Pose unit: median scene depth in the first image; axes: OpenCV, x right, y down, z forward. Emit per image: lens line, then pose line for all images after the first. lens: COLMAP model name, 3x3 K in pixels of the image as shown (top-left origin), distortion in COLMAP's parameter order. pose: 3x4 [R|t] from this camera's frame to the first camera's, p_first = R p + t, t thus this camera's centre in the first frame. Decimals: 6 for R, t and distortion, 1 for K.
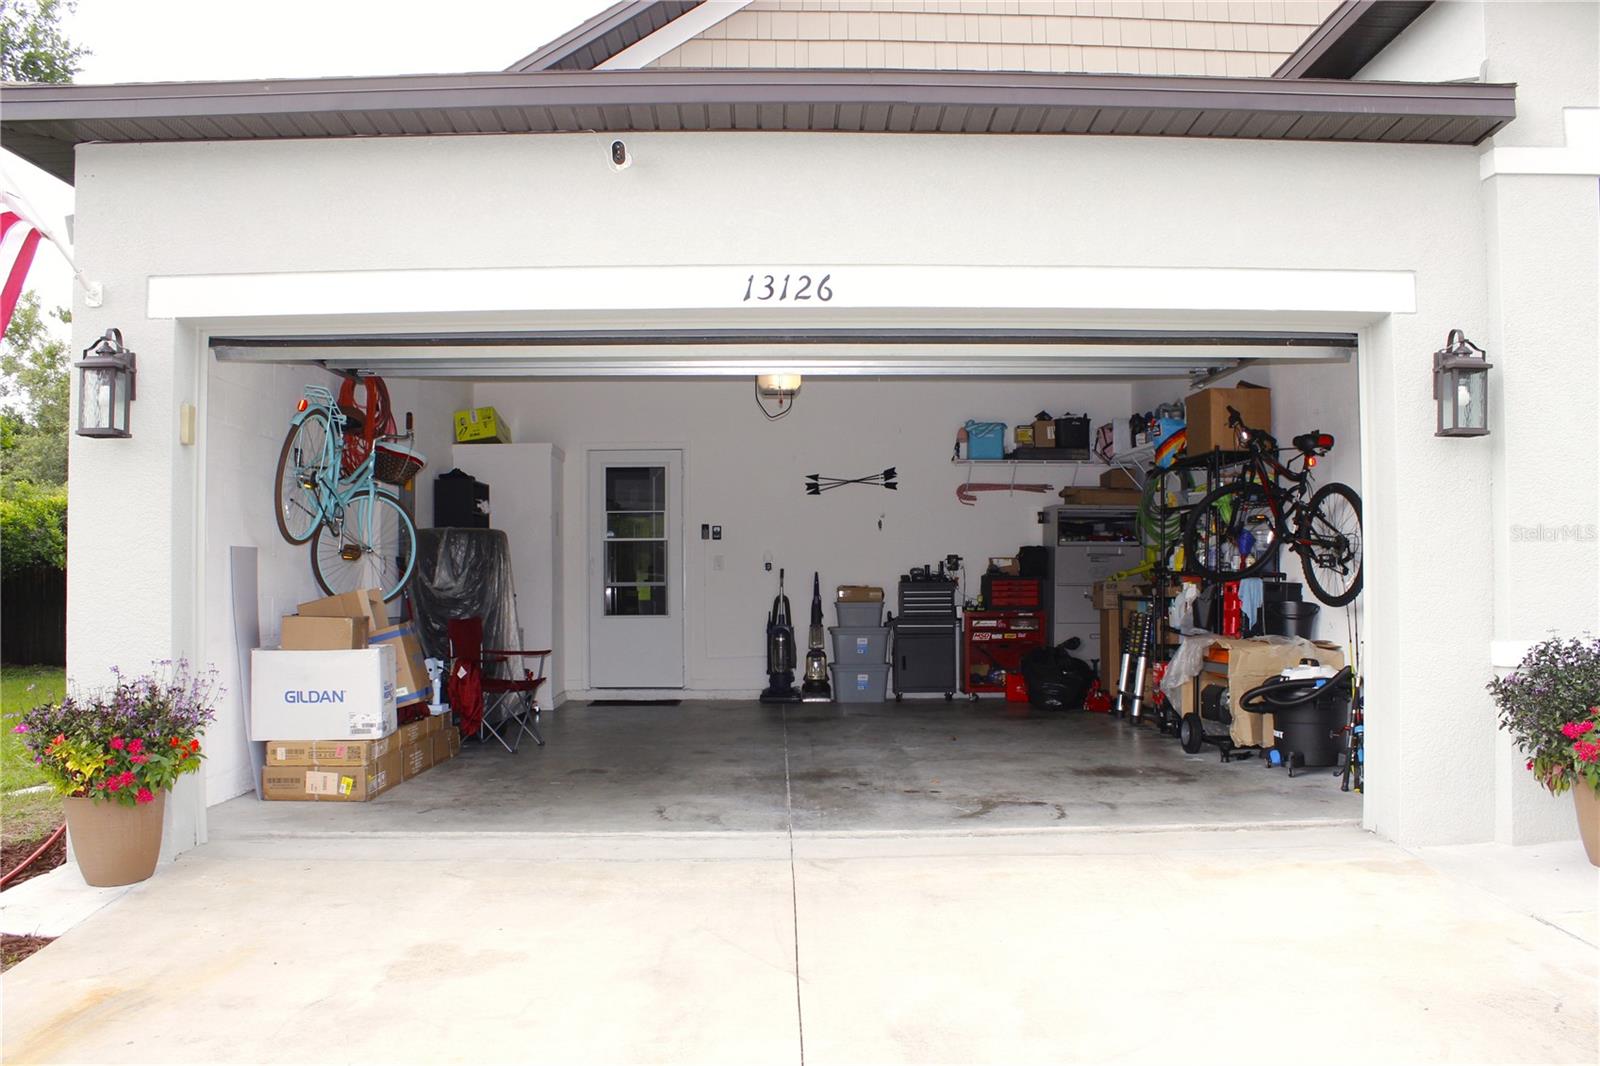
lens RADIAL K [[1304.6, 0, 800.0], [0, 1304.6, 533.0], [0, 0, 1]] dist [-0.181409, 0.151303]
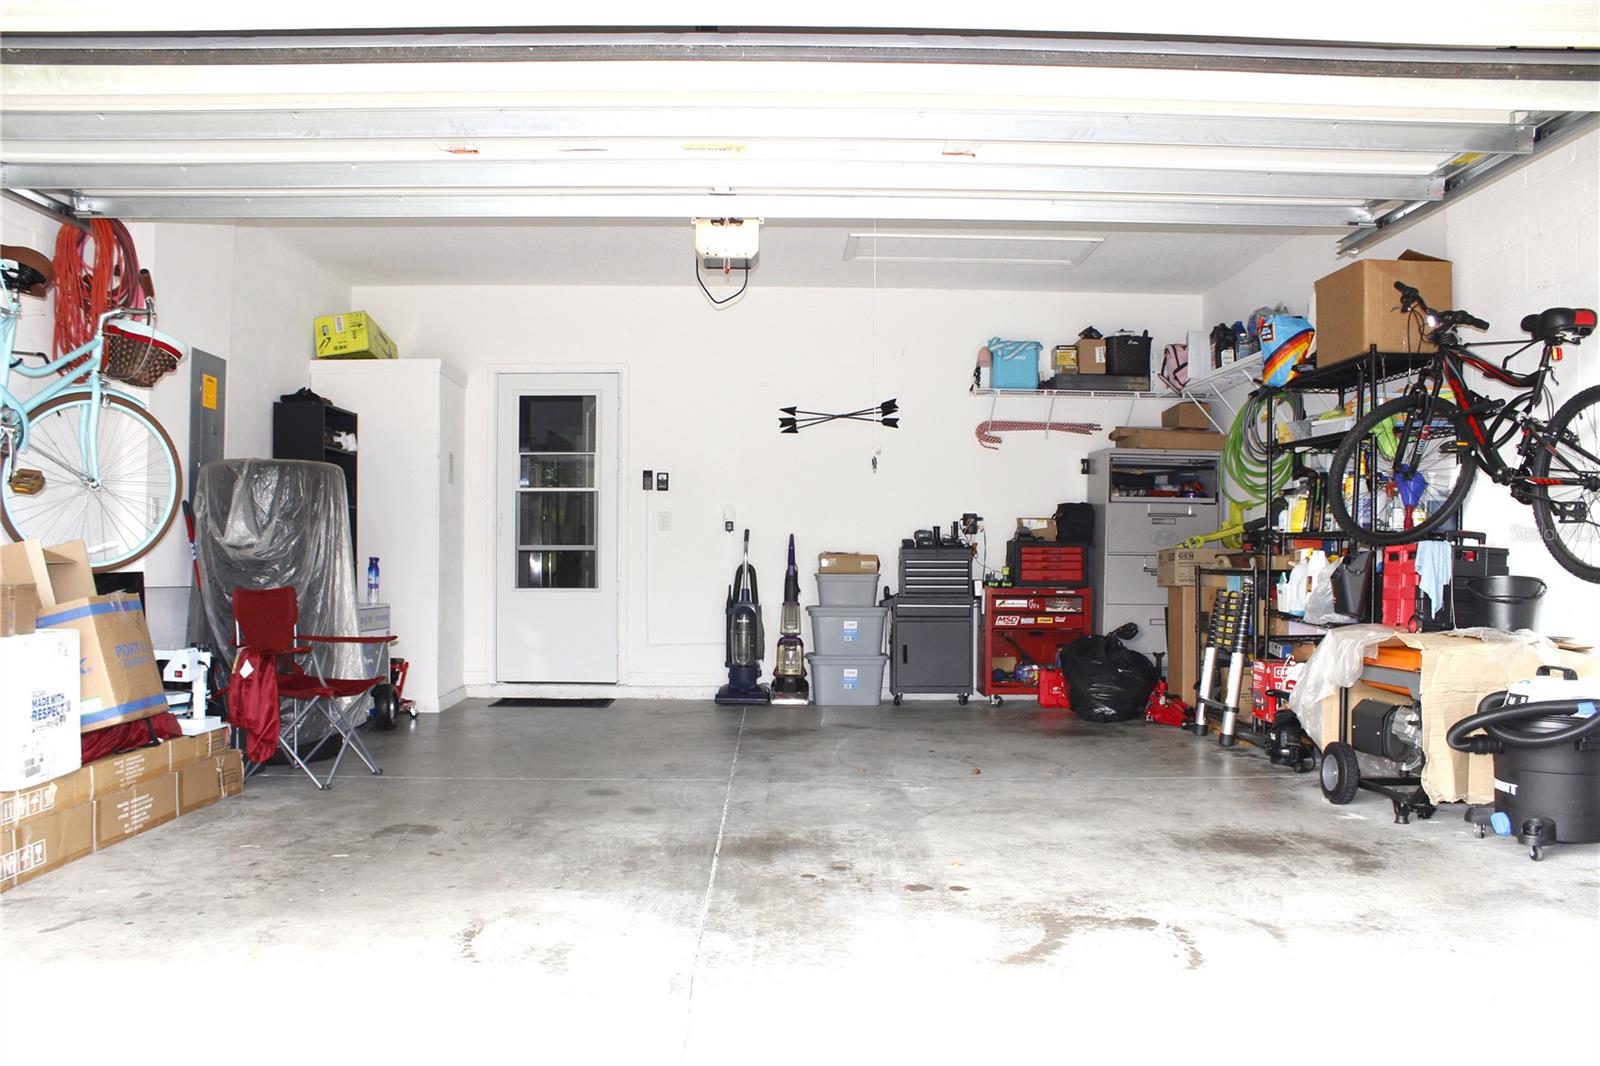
lens RADIAL K [[1304.6, 0, 800.0], [0, 1304.6, 533.0], [0, 0, 1]] dist [-0.181409, 0.151303]
pose [[0.999952, 0.009778, 0.000382, 0.022570], [-0.009784, 0.999795, 0.017747, 0.020677], [-0.000209, -0.017750, 0.999842, 0.309730]]
